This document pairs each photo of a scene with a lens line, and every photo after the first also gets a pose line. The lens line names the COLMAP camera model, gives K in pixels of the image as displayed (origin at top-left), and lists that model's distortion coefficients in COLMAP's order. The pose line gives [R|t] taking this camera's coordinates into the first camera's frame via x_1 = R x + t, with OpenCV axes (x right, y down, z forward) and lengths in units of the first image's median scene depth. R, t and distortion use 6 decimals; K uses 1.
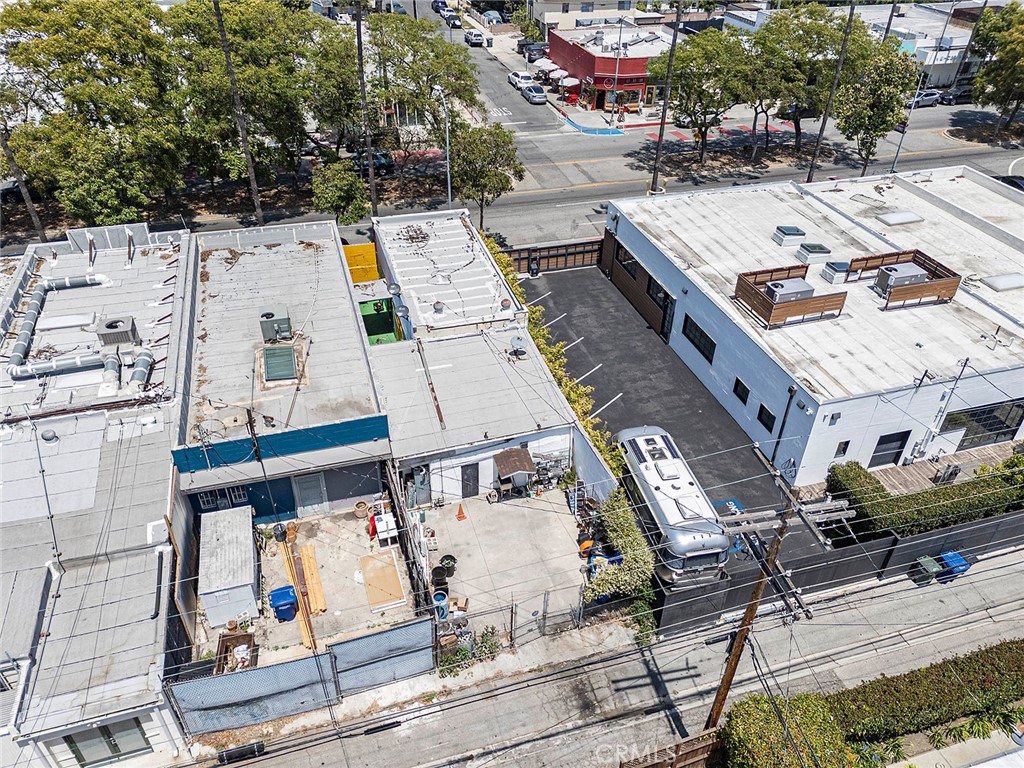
lens RADIAL K [[746.7, 0, 514.1], [0, 746.7, 384.8], [0, 0, 1]] dist [0.091138, -0.098013]
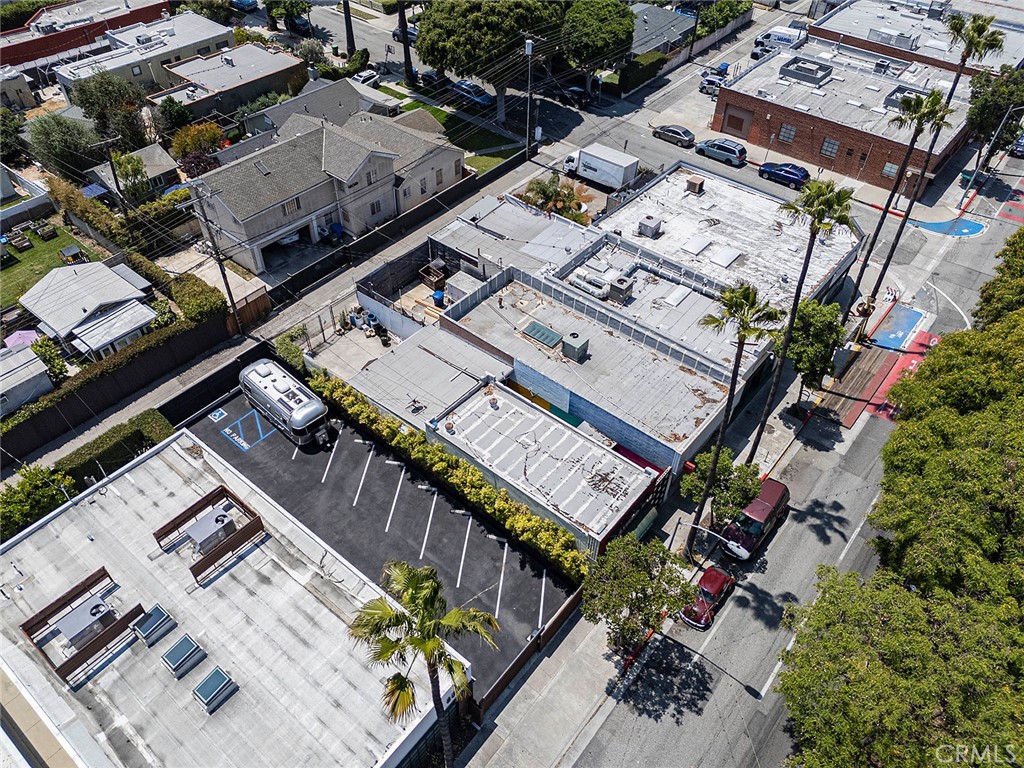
lens RADIAL K [[746.7, 0, 514.1], [0, 746.7, 384.8], [0, 0, 1]] dist [0.091138, -0.098013]
pose [[-0.829058, 0.366404, -0.422387, 0.392902], [-0.361578, 0.224913, 0.904807, -1.277090], [0.426525, 0.902863, -0.053983, 1.078426]]
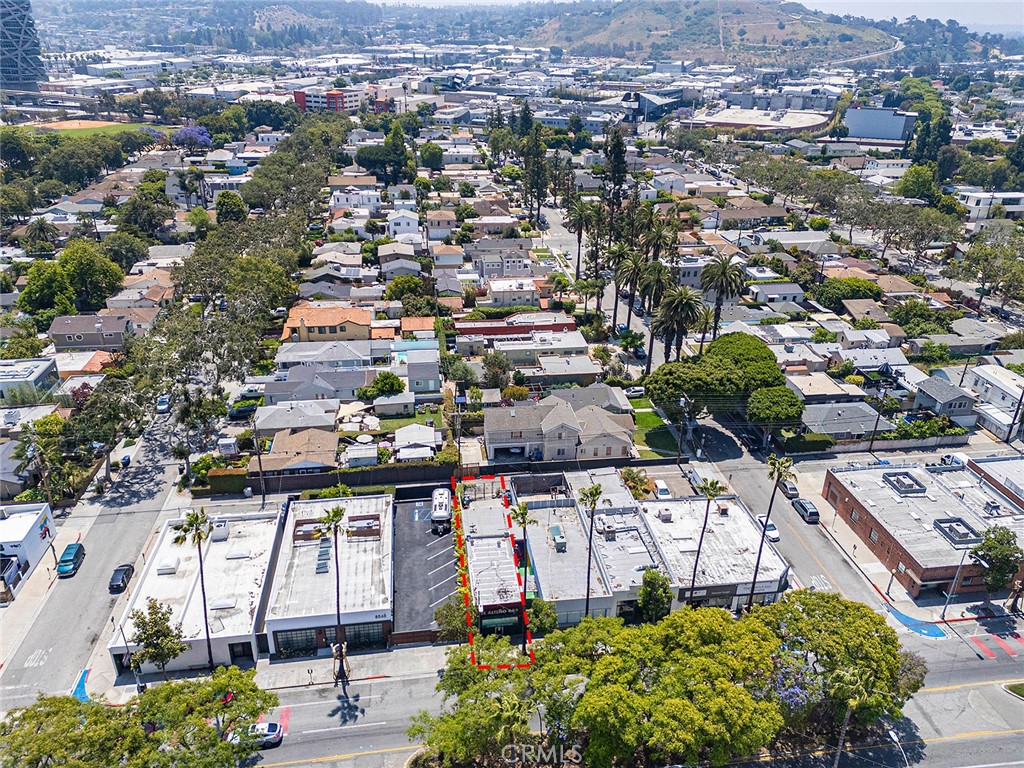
lens RADIAL K [[746.7, 0, 514.1], [0, 746.7, 384.8], [0, 0, 1]] dist [0.091138, -0.098013]
pose [[-0.987528, -0.096783, 0.124181, -0.424187], [0.064700, 0.469596, 0.880508, -2.636103], [-0.143533, 0.877561, -0.457477, 1.717673]]
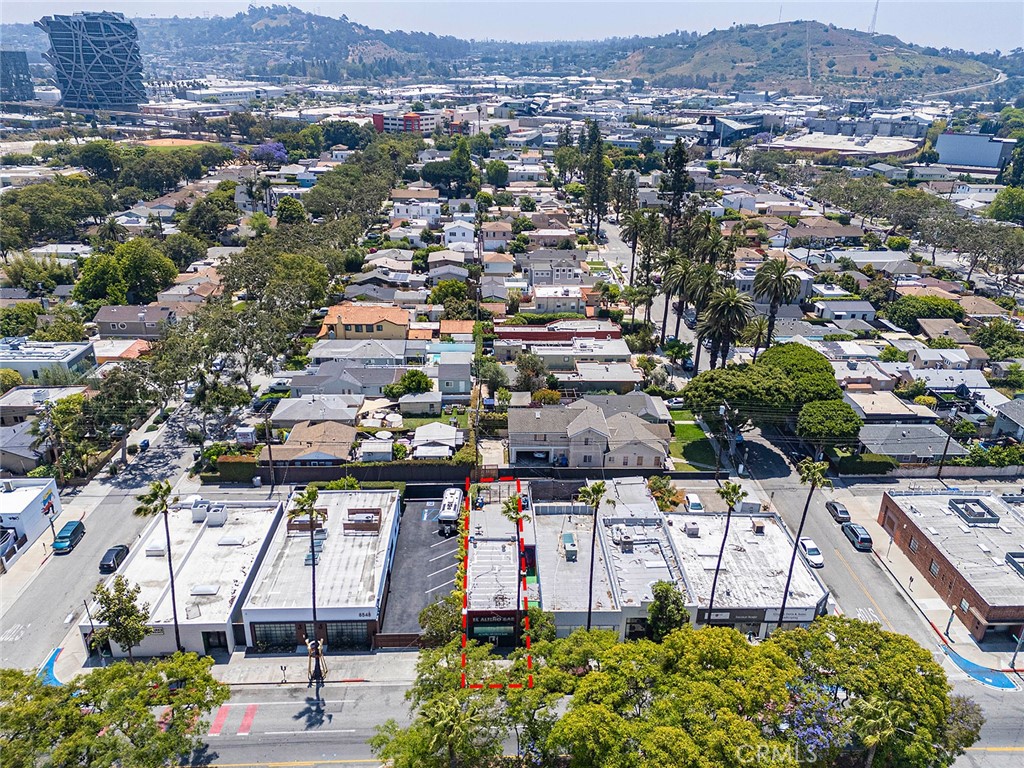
lens RADIAL K [[746.7, 0, 514.1], [0, 746.7, 384.8], [0, 0, 1]] dist [0.091138, -0.098013]
pose [[-0.965956, -0.133664, 0.221503, -0.593702], [0.124989, 0.508521, 0.851929, -2.389056], [-0.226511, 0.850611, -0.474503, 1.705255]]
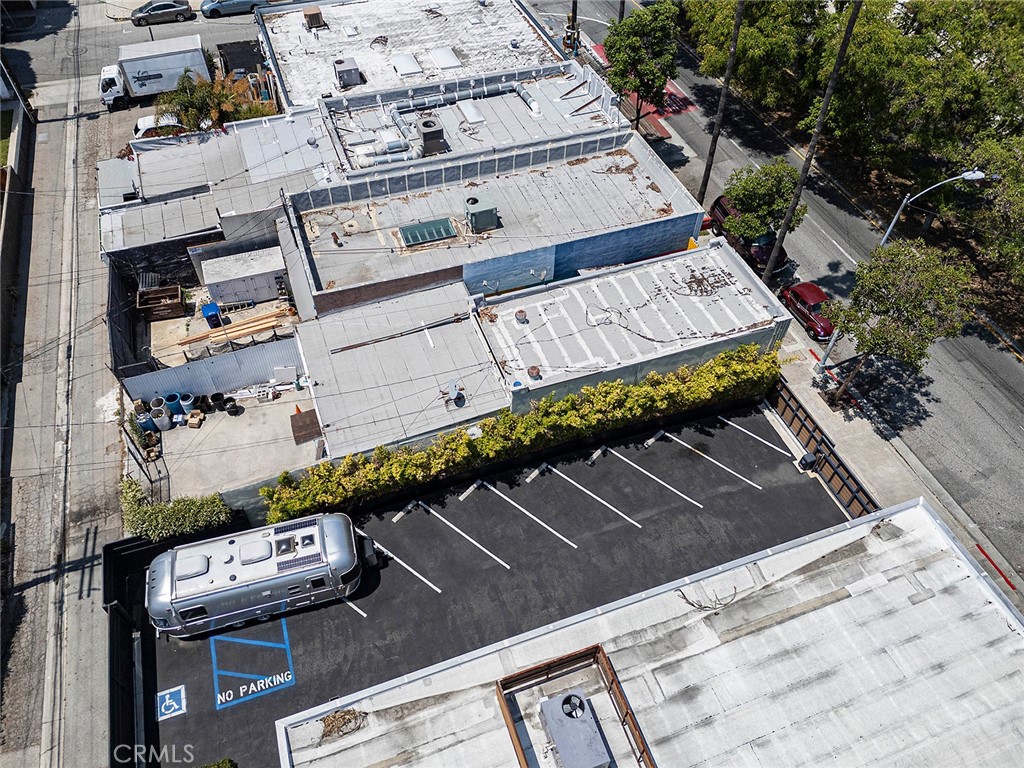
lens RADIAL K [[749.4, 0, 515.5], [0, 749.4, 383.2], [0, 0, 1]] dist [0.075631, -0.071214]
pose [[0.054364, 0.739158, -0.671335, 0.553807], [-0.601075, 0.561095, 0.569106, -0.565450], [0.797342, 0.372584, 0.474792, 0.623546]]
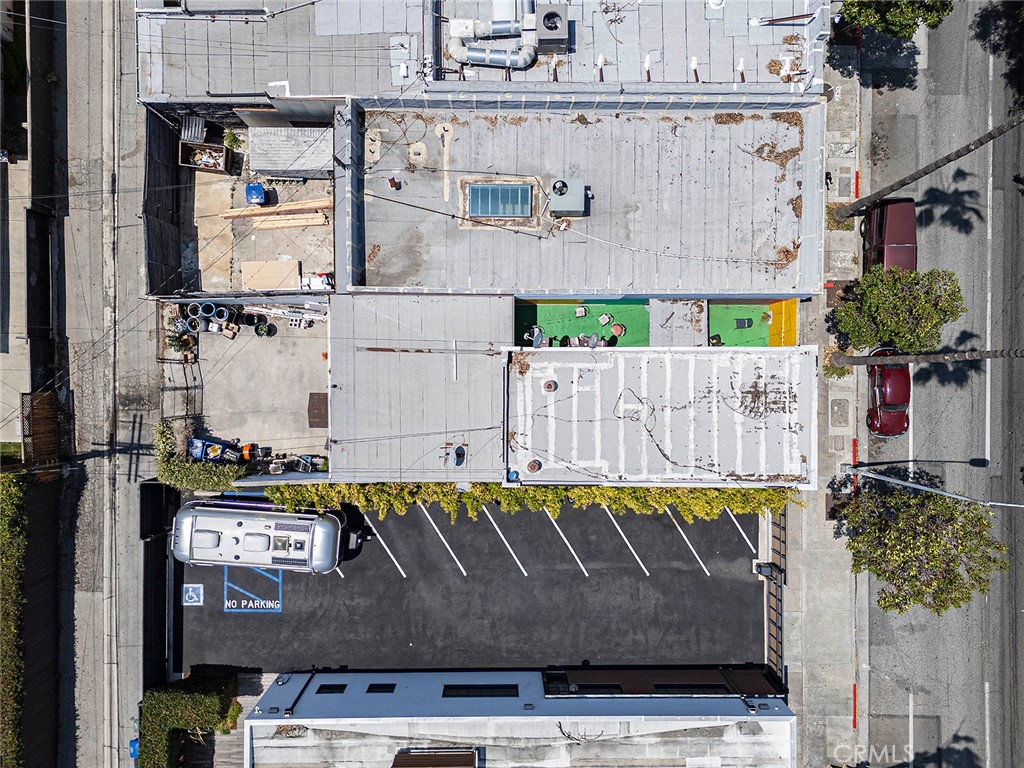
lens RADIAL K [[749.4, 0, 515.5], [0, 749.4, 383.2], [0, 0, 1]] dist [0.075631, -0.071214]
pose [[-0.291186, 0.956477, -0.019065, -0.080262], [-0.581346, -0.161086, 0.797551, -0.757953], [0.759768, 0.243319, 0.602950, 0.482319]]
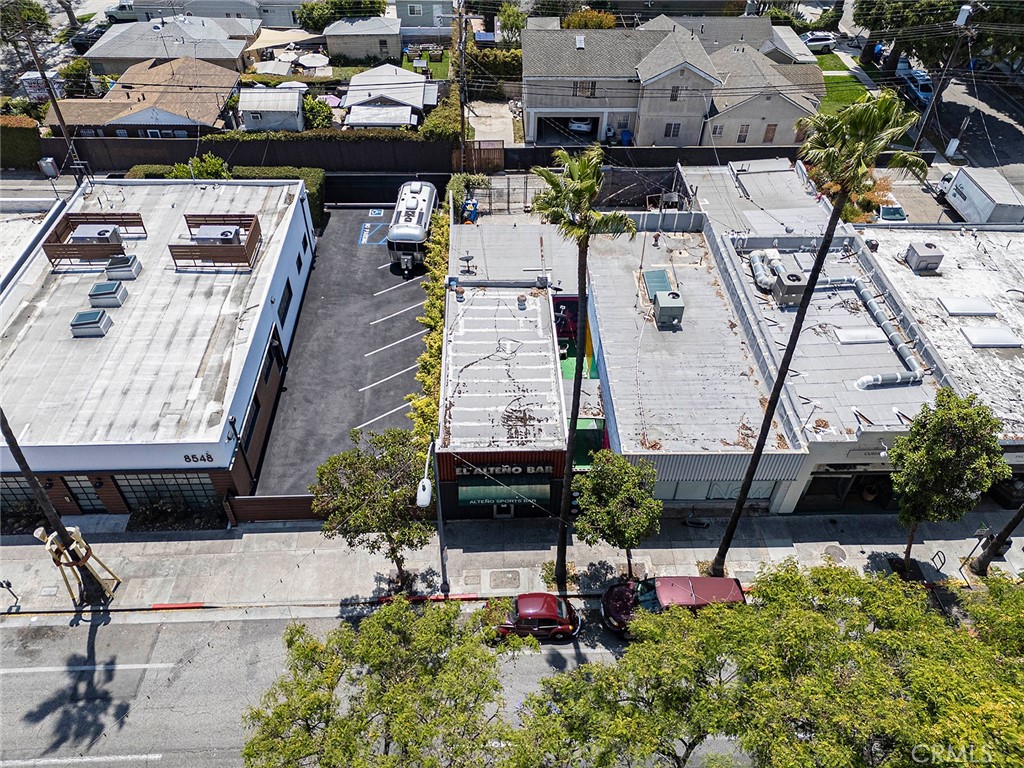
lens RADIAL K [[746.7, 0, 514.1], [0, 746.7, 384.8], [0, 0, 1]] dist [0.091138, -0.098013]
pose [[-0.966414, -0.202446, 0.158302, -0.291028], [0.121367, 0.183431, 0.975512, -1.151421], [-0.226526, 0.961961, -0.152700, 1.311476]]
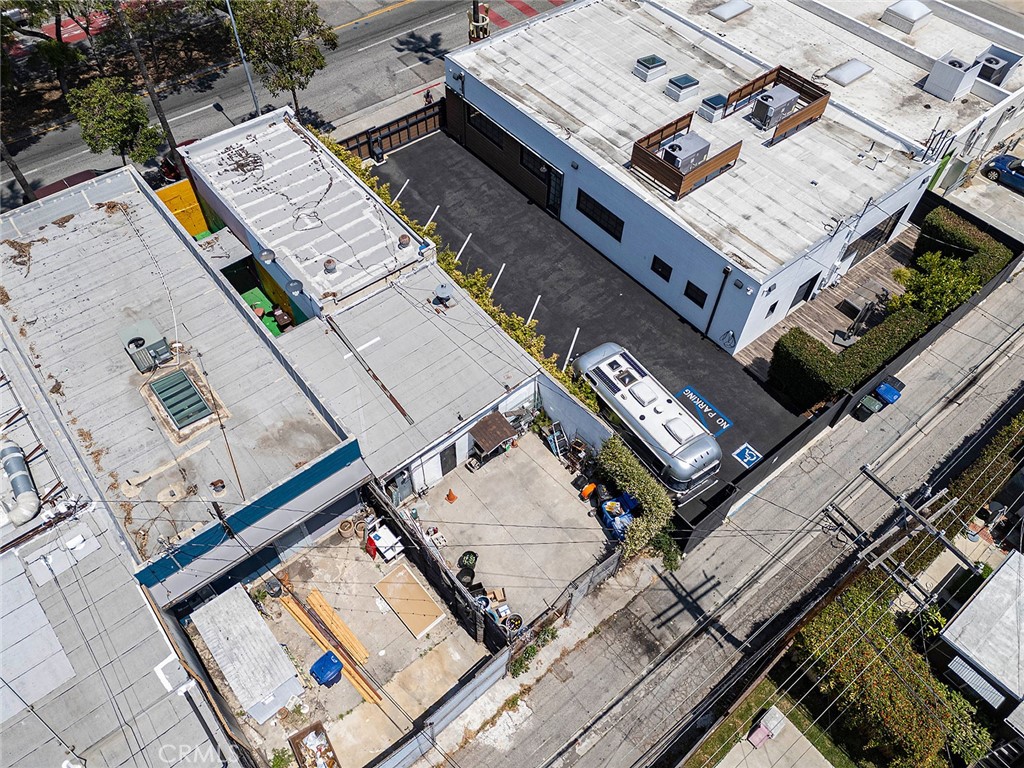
lens RADIAL K [[749.4, 0, 515.5], [0, 749.4, 383.2], [0, 0, 1]] dist [0.075631, -0.071214]
pose [[0.923921, -0.306915, 0.228414, -0.146737], [0.224449, 0.918323, 0.326046, -0.218779], [-0.309826, -0.249974, 0.917344, 0.117706]]
